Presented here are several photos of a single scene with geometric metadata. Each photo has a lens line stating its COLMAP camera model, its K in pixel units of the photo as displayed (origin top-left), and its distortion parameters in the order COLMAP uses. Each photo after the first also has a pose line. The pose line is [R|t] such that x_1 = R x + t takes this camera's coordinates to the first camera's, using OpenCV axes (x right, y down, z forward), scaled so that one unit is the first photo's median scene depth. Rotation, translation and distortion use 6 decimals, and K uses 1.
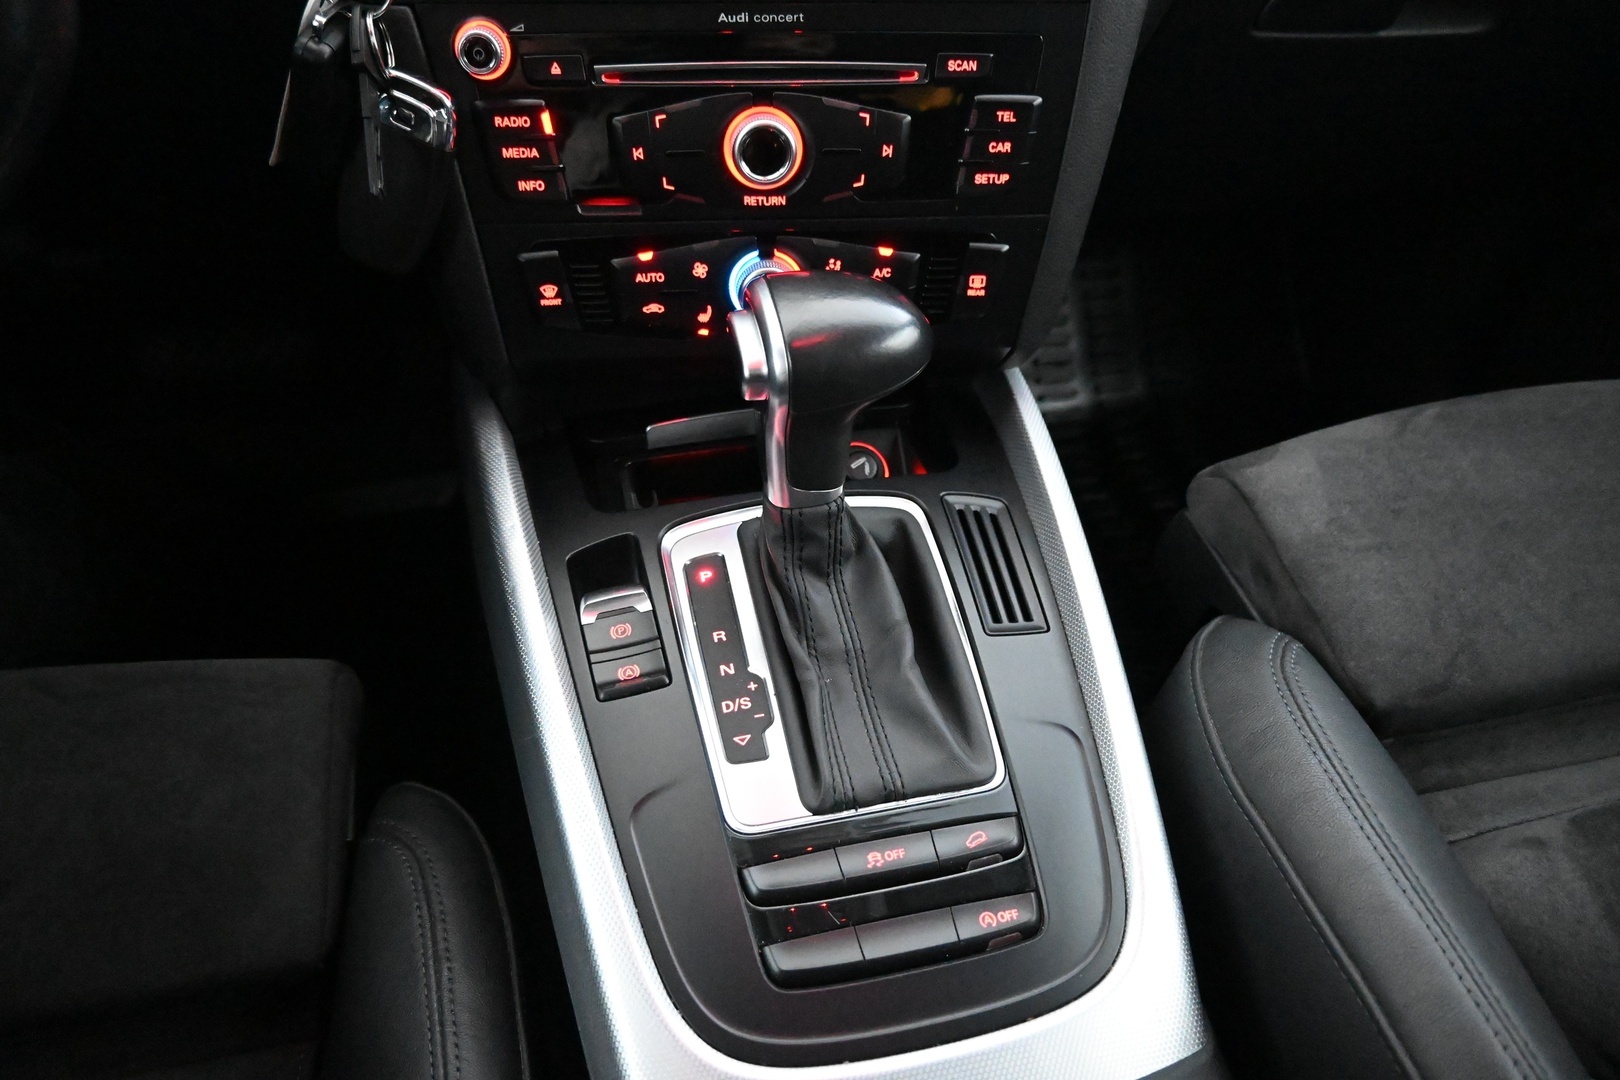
lens RADIAL K [[1116.6, 0, 809.1], [0, 1116.6, 538.2], [0, 0, 1]] dist [0.004438, -0.002471]
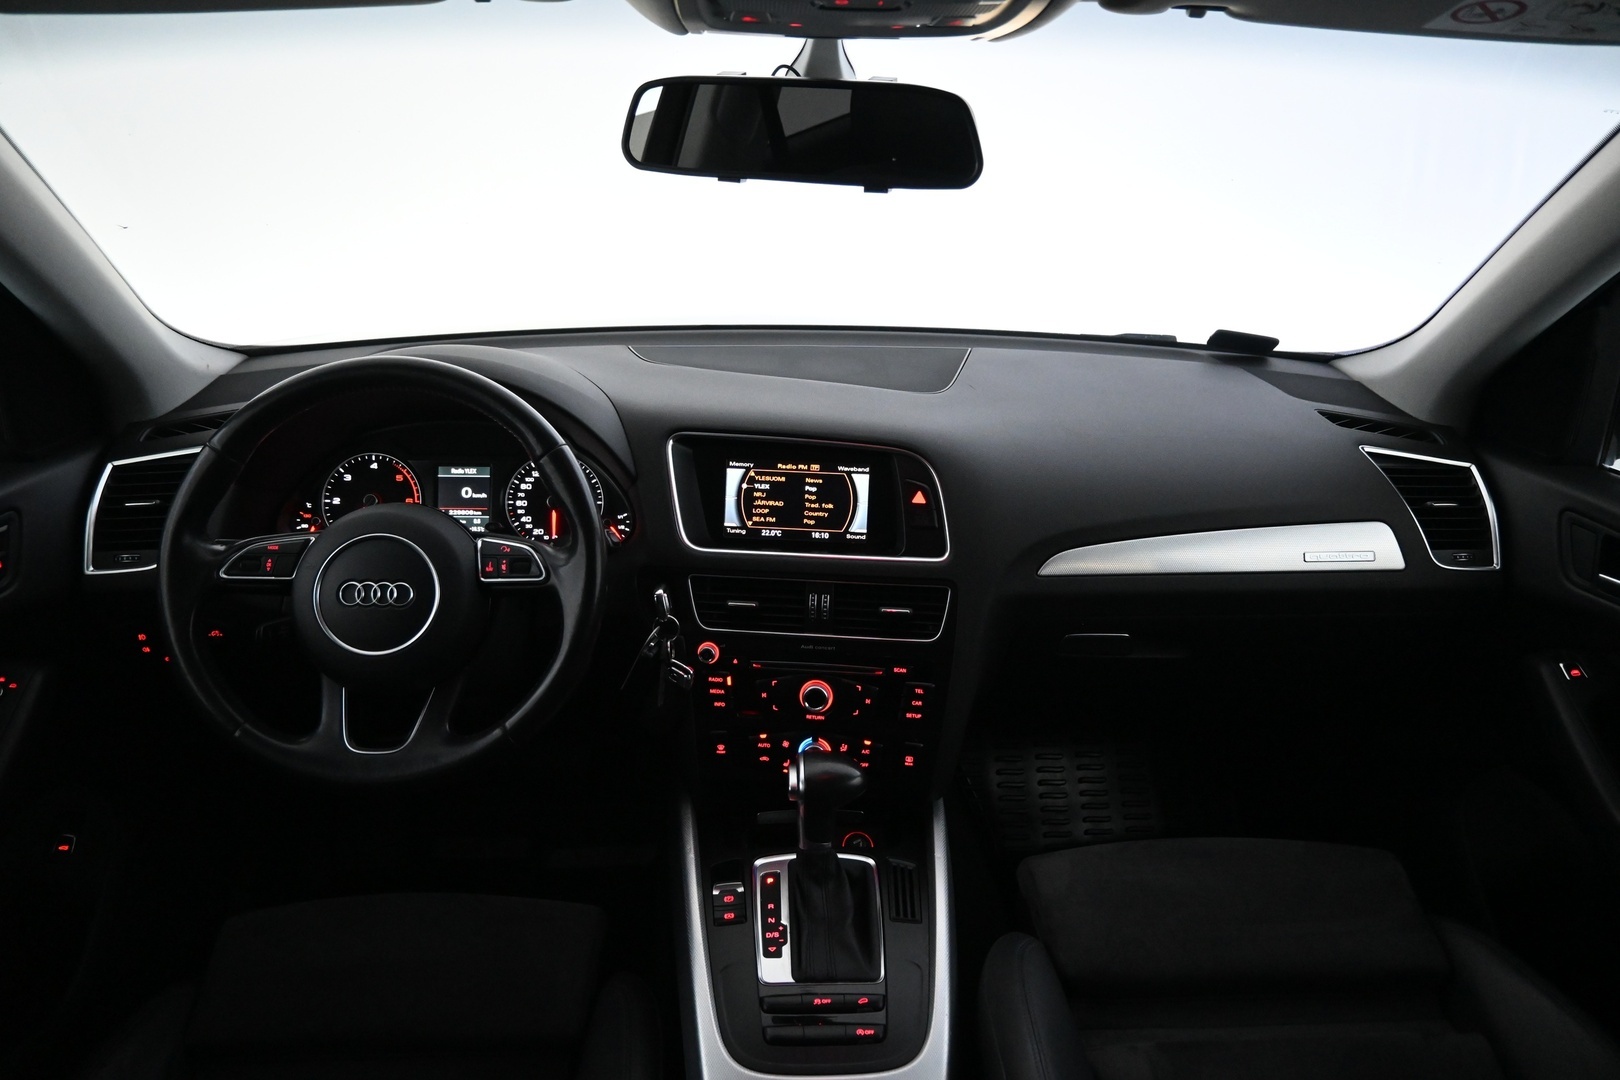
lens RADIAL K [[1116.6, 0, 812.3], [0, 1116.6, 537.3], [0, 0, 1]] dist [0.004438, -0.002471]
pose [[0.983195, 0.052734, -0.174775, 0.350500], [-0.114725, 0.923183, -0.366841, 0.213688], [0.142005, 0.380727, 0.913718, -1.310989]]
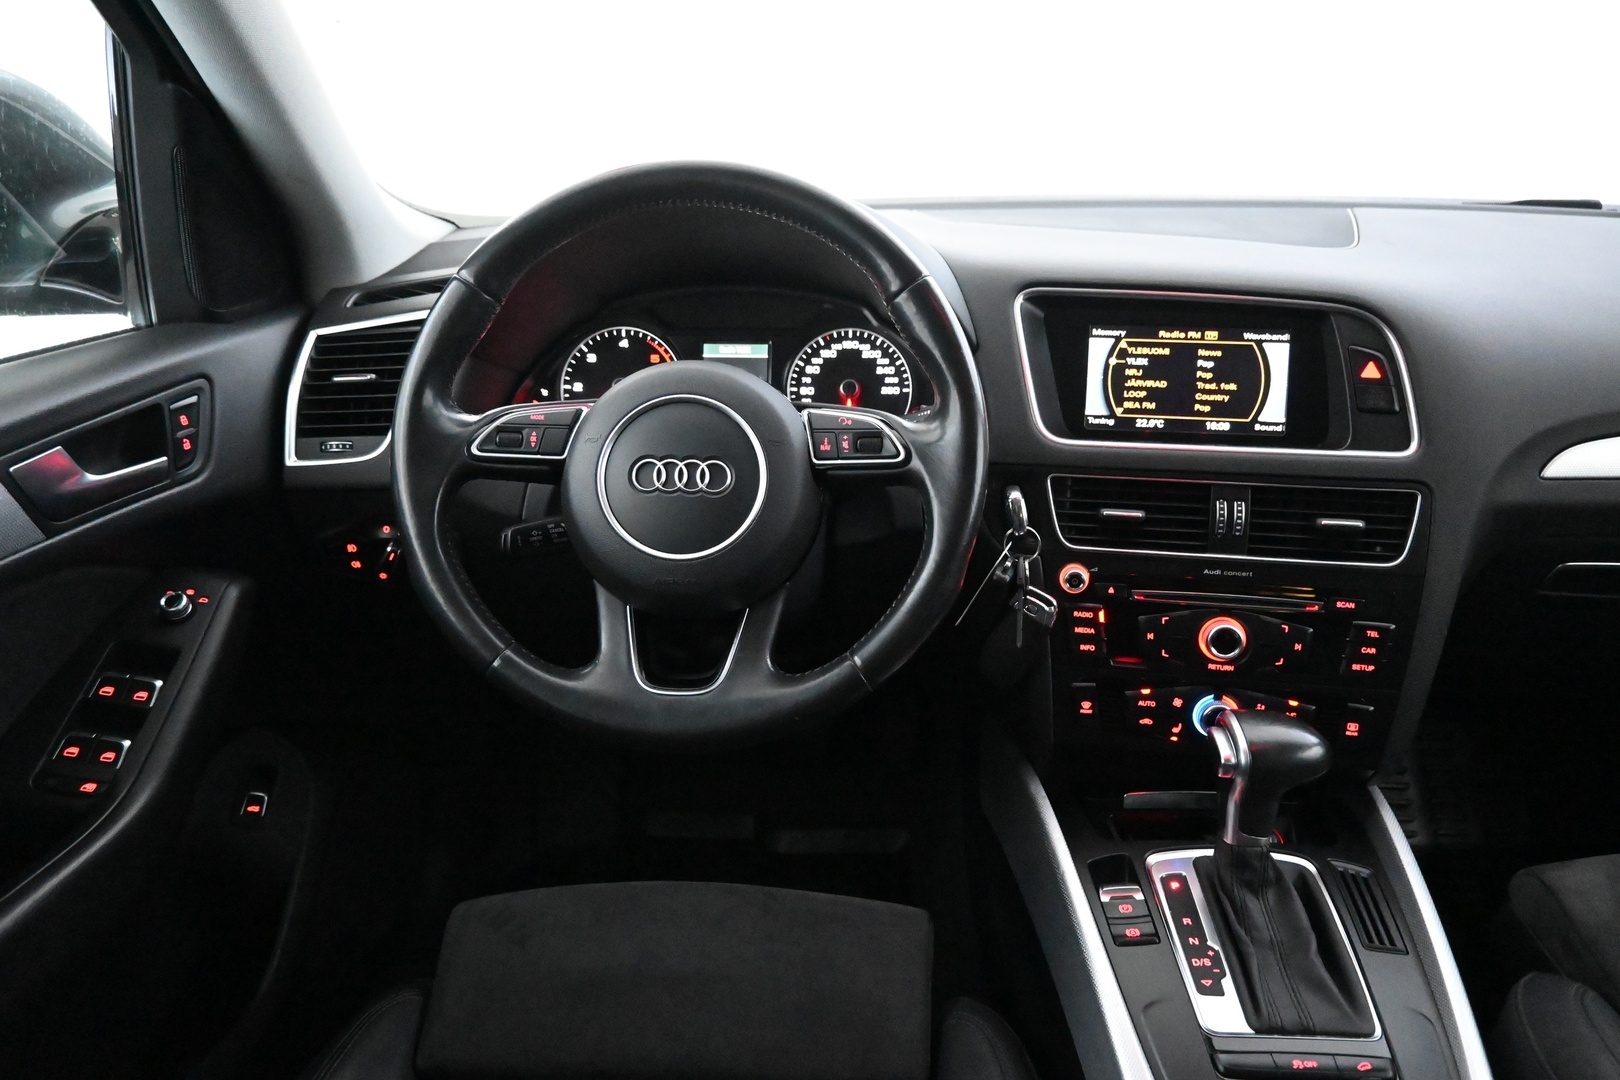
lens RADIAL K [[1116.6, 0, 811.3], [0, 1116.6, 538.7], [0, 0, 1]] dist [0.004438, -0.002471]
pose [[0.962736, 0.065943, -0.262279, -0.214562], [-0.156570, 0.926665, -0.341729, 0.210307], [0.220510, 0.370060, 0.902458, -0.799305]]
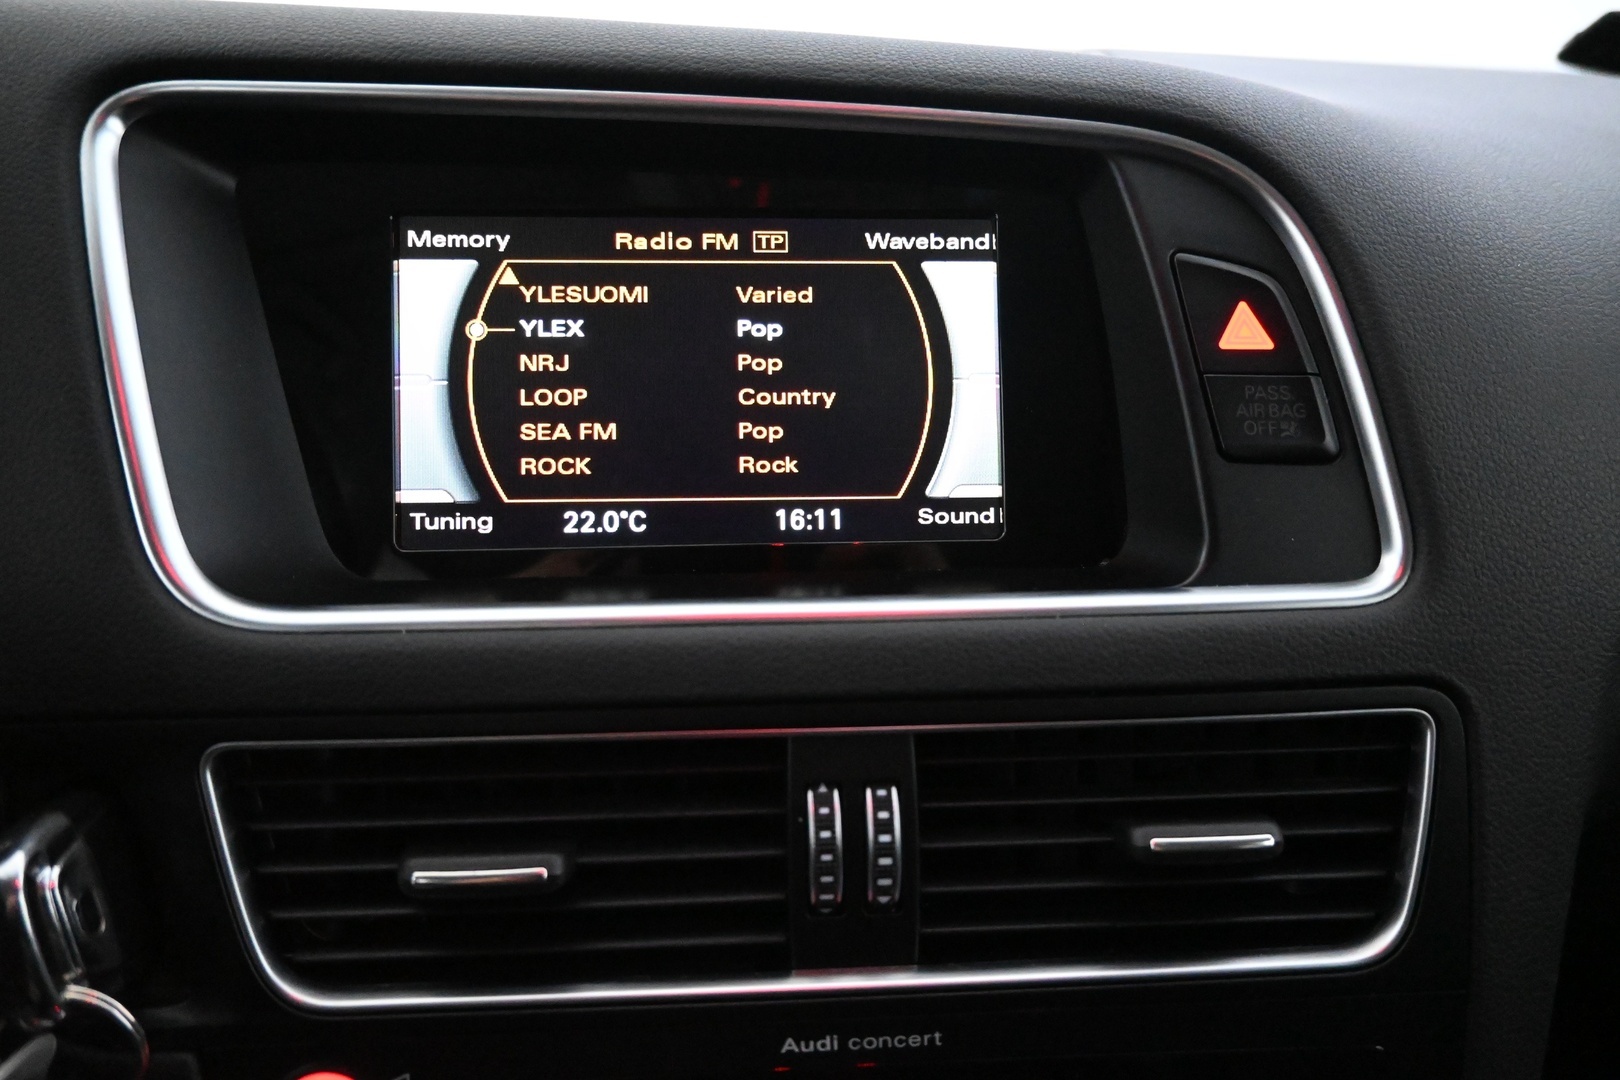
lens RADIAL K [[1116.6, 0, 805.4], [0, 1116.6, 535.5], [0, 0, 1]] dist [0.004438, -0.002471]
pose [[0.999614, -0.008488, -0.026445, -0.051074], [-0.002343, 0.922992, -0.384812, -0.460597], [0.027675, 0.384725, 0.922616, 0.398788]]
